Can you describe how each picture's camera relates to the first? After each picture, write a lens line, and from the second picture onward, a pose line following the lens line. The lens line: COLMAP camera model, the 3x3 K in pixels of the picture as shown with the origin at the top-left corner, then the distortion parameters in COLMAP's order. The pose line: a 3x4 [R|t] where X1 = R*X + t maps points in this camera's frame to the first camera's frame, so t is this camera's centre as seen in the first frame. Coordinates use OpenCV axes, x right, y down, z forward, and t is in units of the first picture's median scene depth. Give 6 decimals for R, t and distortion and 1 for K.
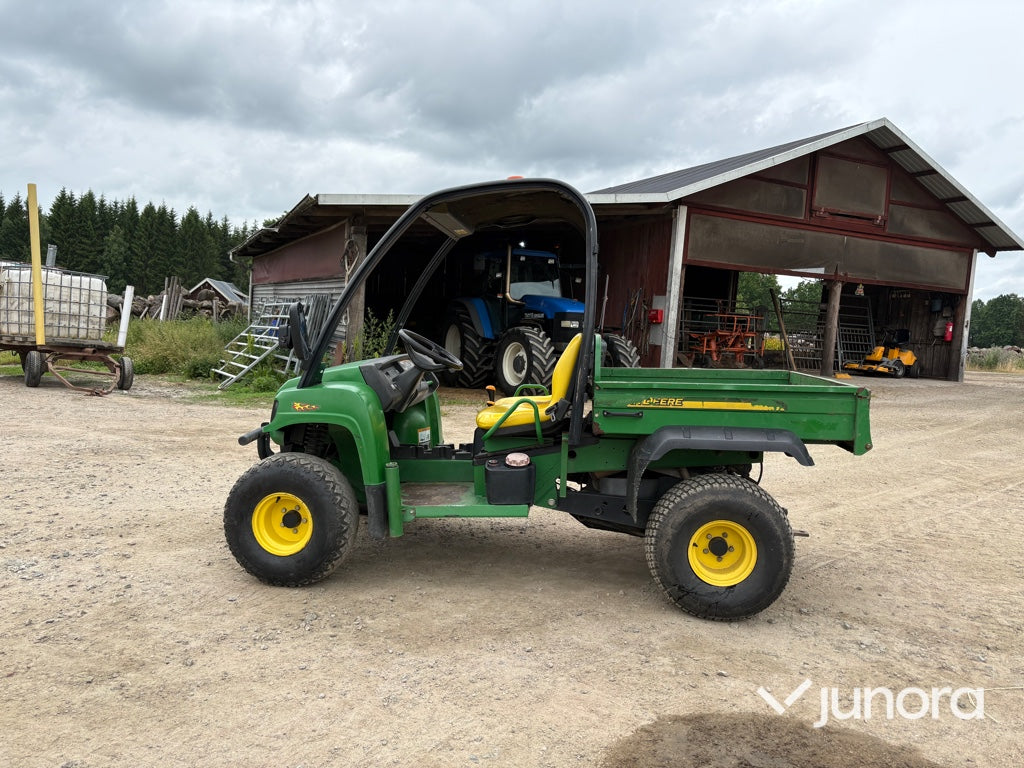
lens RADIAL K [[772.2, 0, 503.8], [0, 772.2, 380.8], [0, 0, 1]] dist [0.040651, -0.045528]
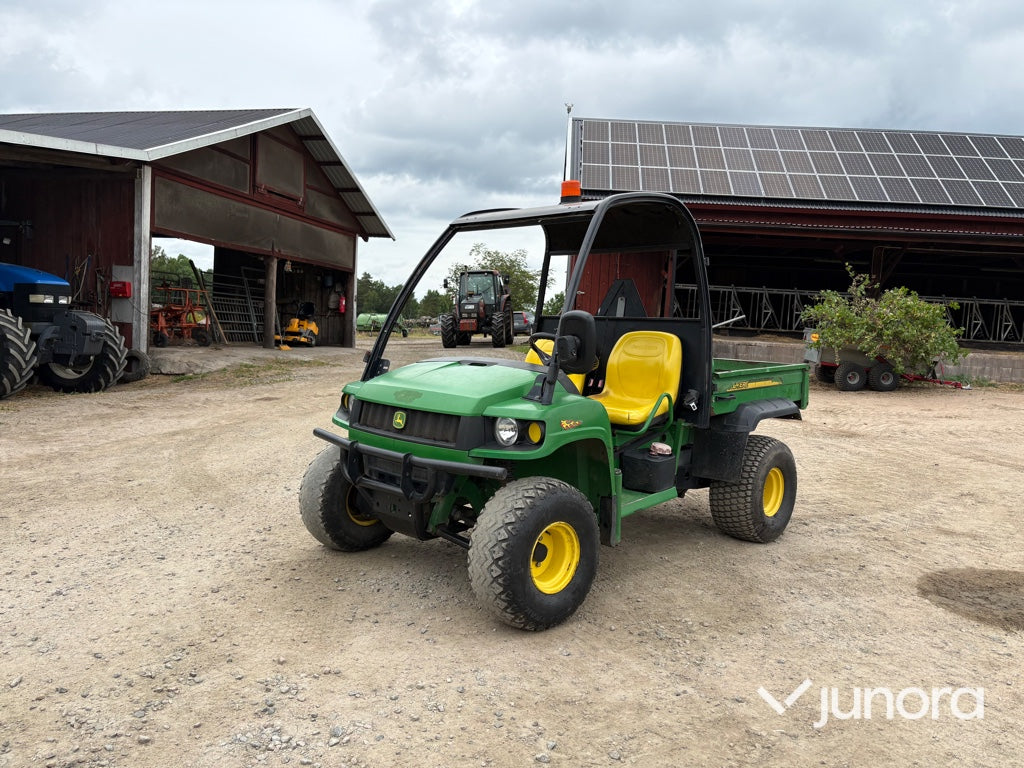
lens RADIAL K [[772.2, 0, 515.3], [0, 772.2, 382.3], [0, 0, 1]] dist [0.040651, -0.045528]
pose [[0.616445, -0.082611, 0.783052, -0.200861], [0.047085, 0.996569, 0.068070, -0.015998], [-0.785989, -0.005091, 0.618220, 0.098228]]
